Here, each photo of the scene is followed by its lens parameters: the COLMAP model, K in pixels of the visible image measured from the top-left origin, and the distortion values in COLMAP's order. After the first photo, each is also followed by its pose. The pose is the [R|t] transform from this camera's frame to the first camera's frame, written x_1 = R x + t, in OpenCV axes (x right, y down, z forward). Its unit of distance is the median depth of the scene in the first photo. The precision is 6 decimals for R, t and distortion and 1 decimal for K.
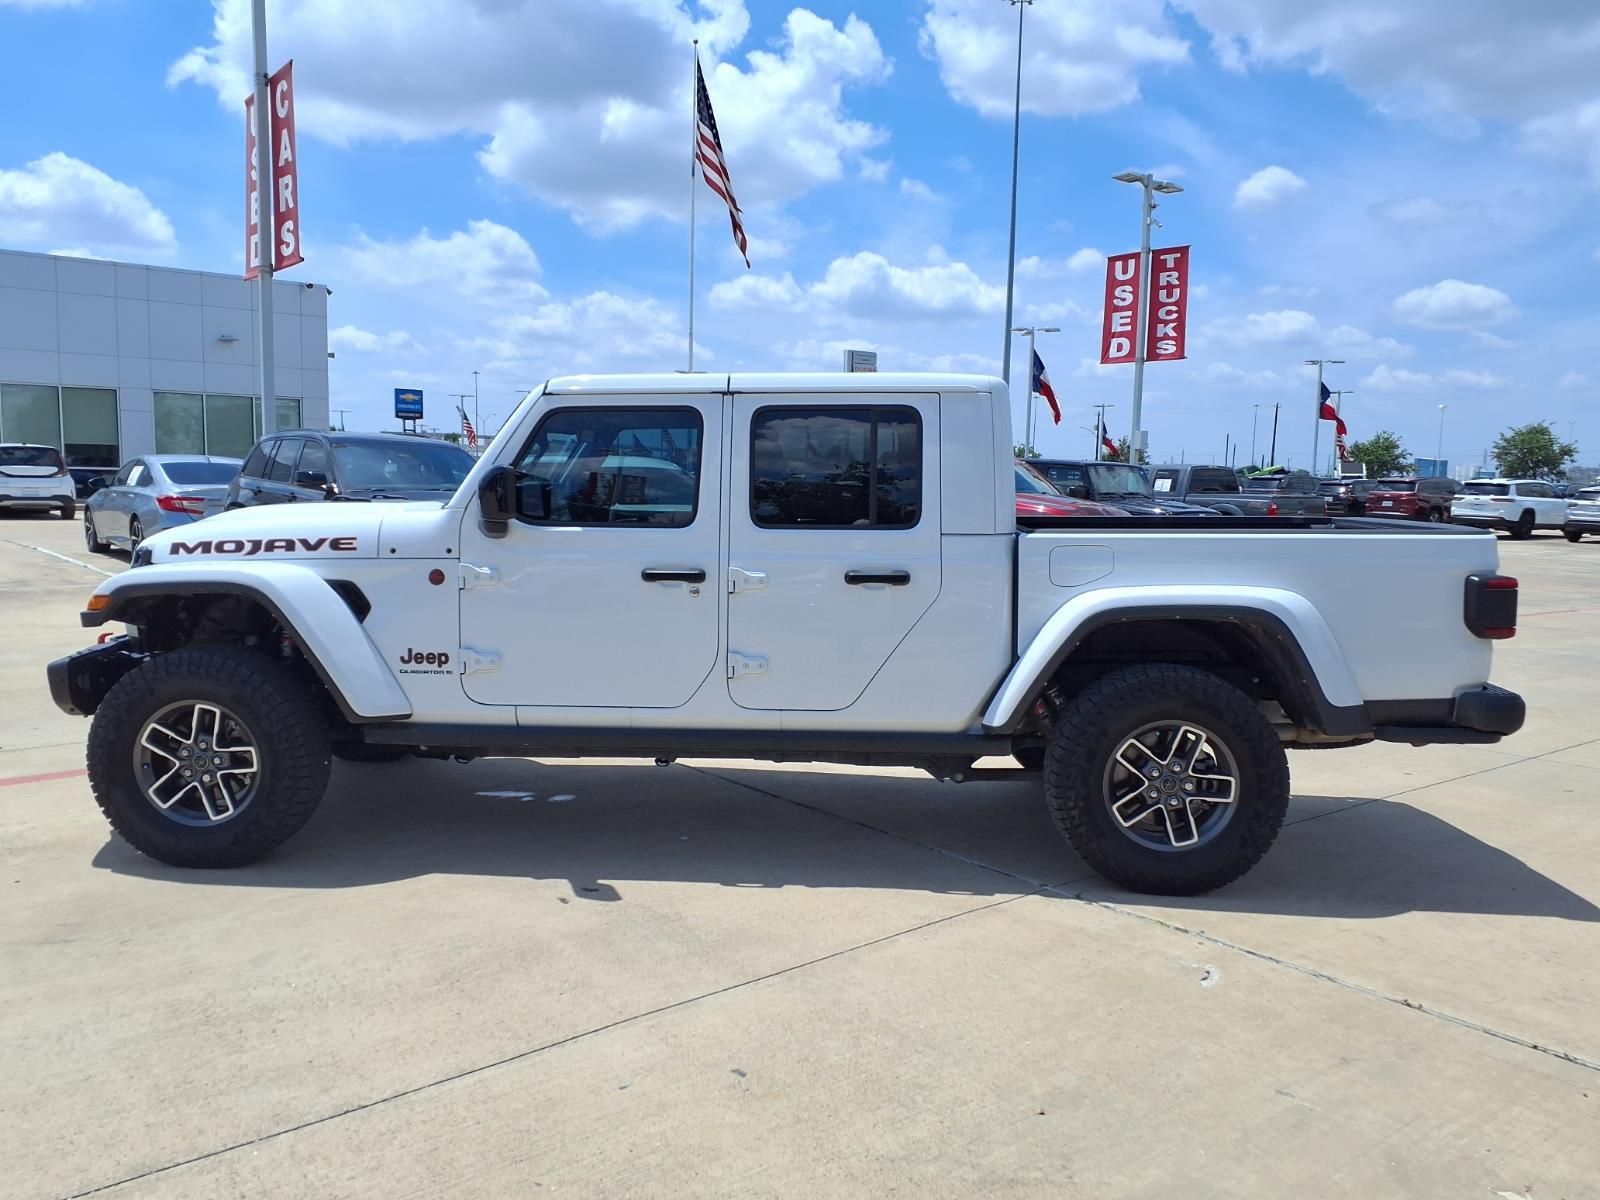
lens RADIAL K [[1522.2, 0, 773.2], [0, 1522.2, 597.4], [0, 0, 1]] dist [0.092606, -0.138135]
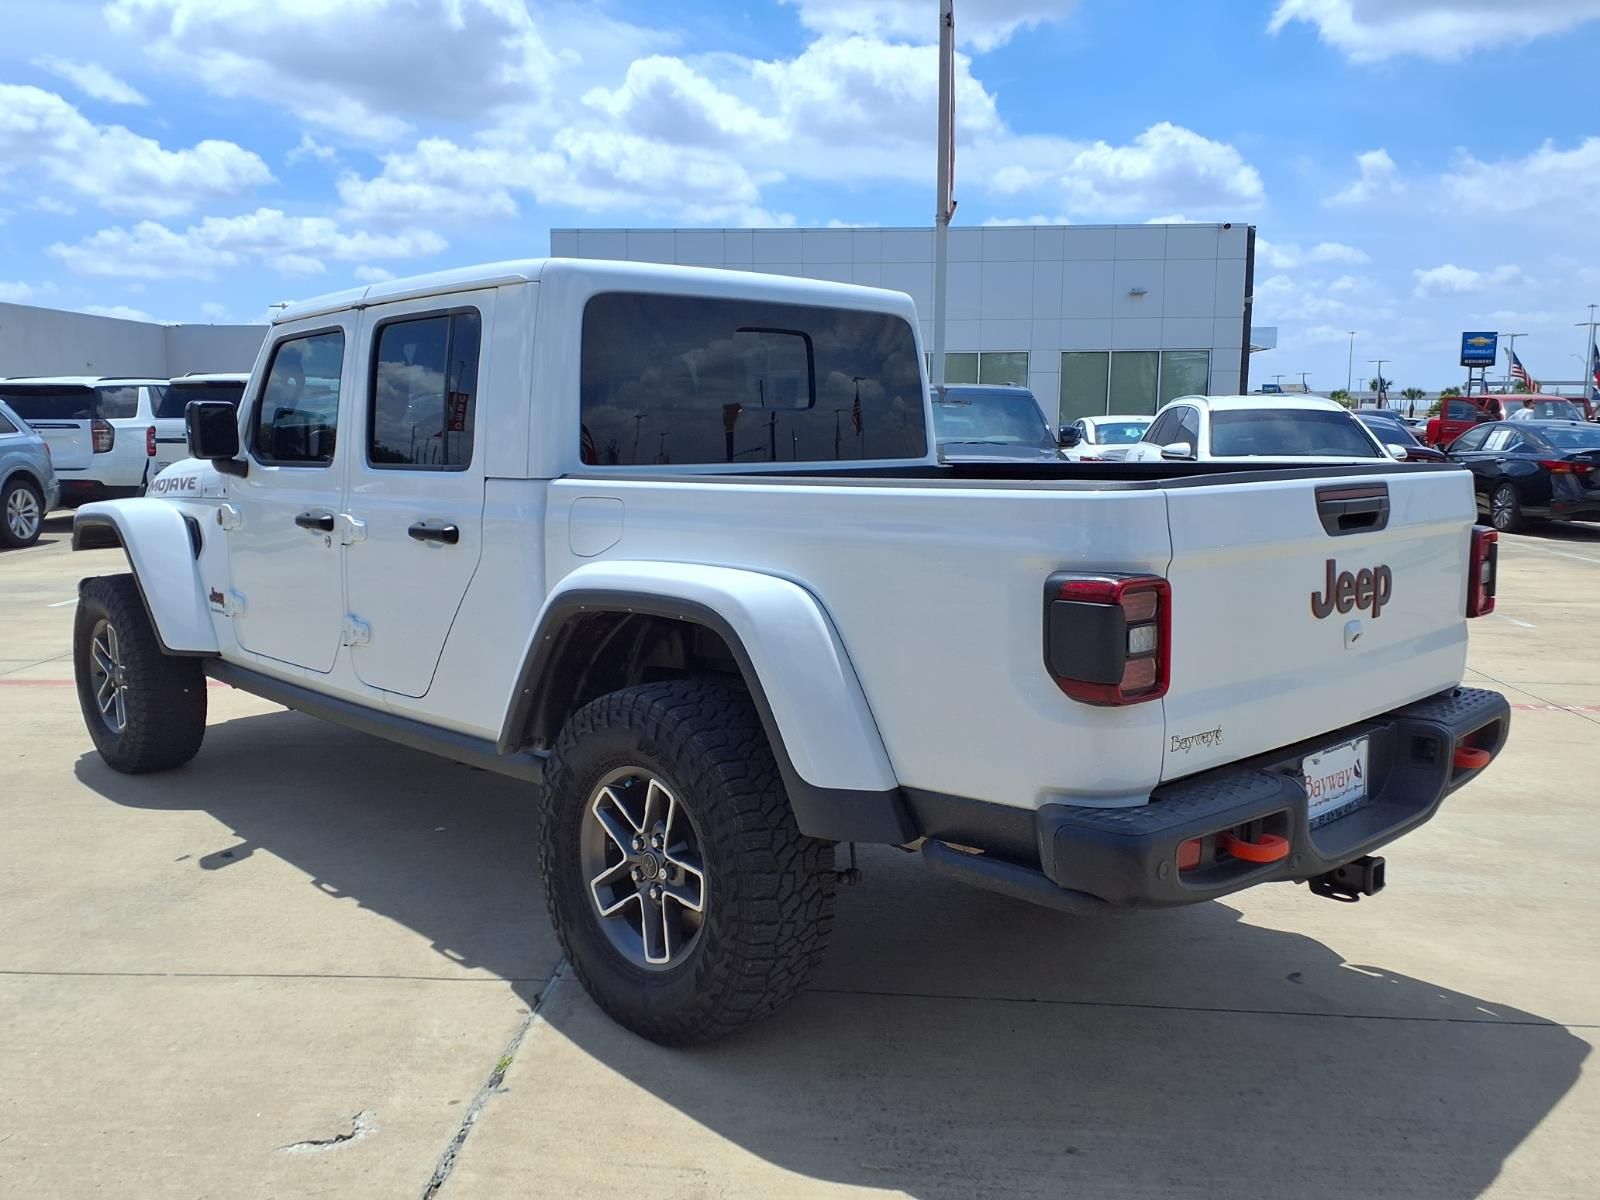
lens RADIAL K [[1522.2, 0, 773.2], [0, 1522.2, 597.4], [0, 0, 1]] dist [0.092606, -0.138135]
pose [[0.672475, 0.067214, -0.737062, 0.766351], [-0.049795, 0.997720, 0.045552, -0.024457], [0.738443, 0.006069, 0.674289, 0.599977]]
